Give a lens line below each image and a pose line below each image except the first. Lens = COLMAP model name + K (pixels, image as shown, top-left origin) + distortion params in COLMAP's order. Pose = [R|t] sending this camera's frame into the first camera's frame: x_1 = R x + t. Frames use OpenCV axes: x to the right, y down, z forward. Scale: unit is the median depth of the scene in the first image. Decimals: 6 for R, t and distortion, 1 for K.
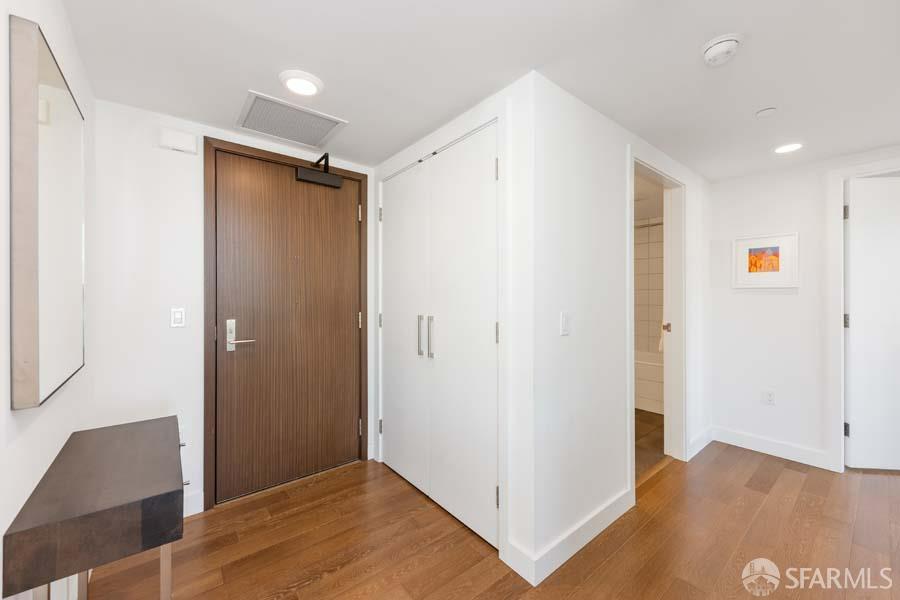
lens RADIAL K [[353.6, 0, 447.6], [0, 353.6, 295.2], [0, 0, 1]] dist [0.006051, -0.000880]
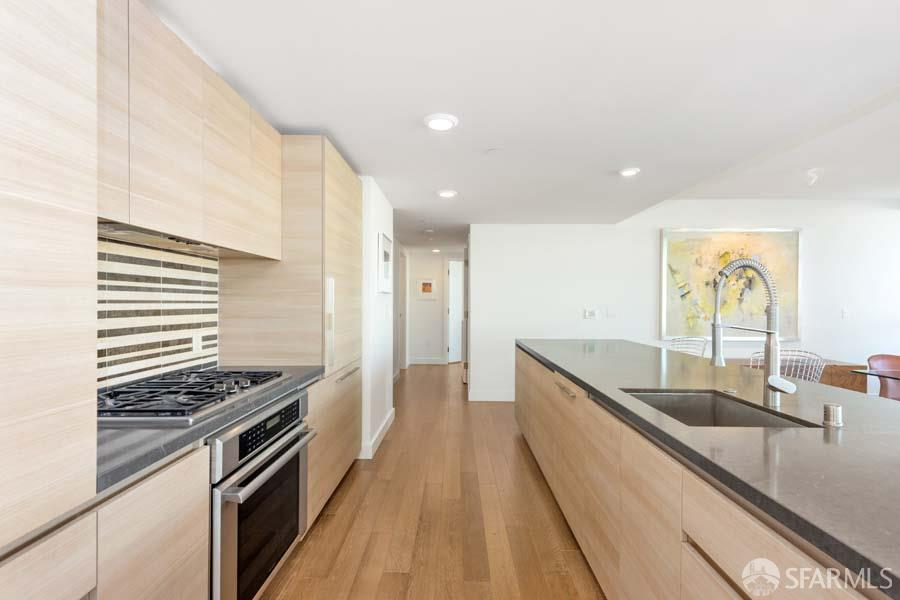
lens RADIAL K [[427.3, 0, 454.6], [0, 427.3, 301.4], [0, 0, 1]] dist [0.002577, 0.000289]
pose [[0.627963, 0.011167, 0.778163, -1.366374], [-0.015555, 0.999877, -0.001797, 0.000223], [-0.778088, -0.010976, 0.628059, -1.073109]]
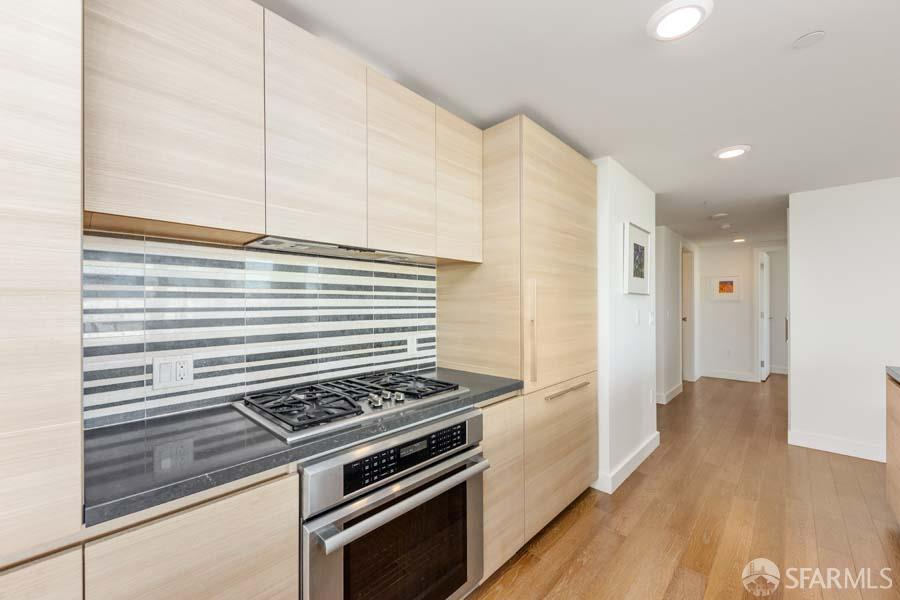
lens RADIAL K [[353.6, 0, 445.1], [0, 353.6, 303.9], [0, 0, 1]] dist [0.006051, -0.000880]
pose [[0.992864, 0.002145, 0.119237, -1.032052], [-0.002695, 0.999986, 0.004457, -0.003077], [-0.119226, -0.004747, 0.992856, -0.904232]]
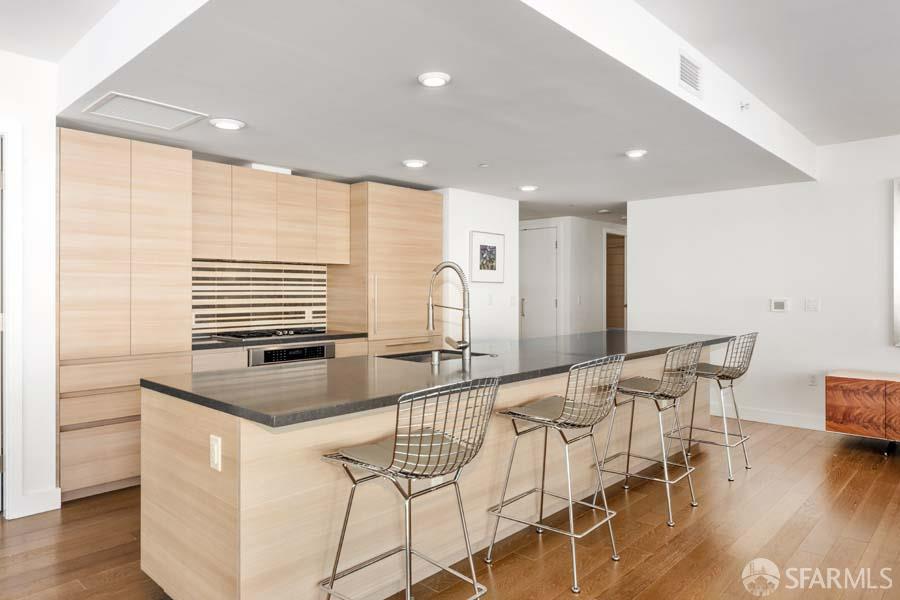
lens RADIAL K [[587.2, 0, 449.1], [0, 587.2, 296.7], [0, 0, 1]] dist [0.008633, 0.001761]
pose [[0.990869, 0.005730, 0.134704, -0.794282], [-0.008397, 0.999780, 0.019242, -0.015917], [-0.134564, -0.020197, 0.990699, -2.269957]]
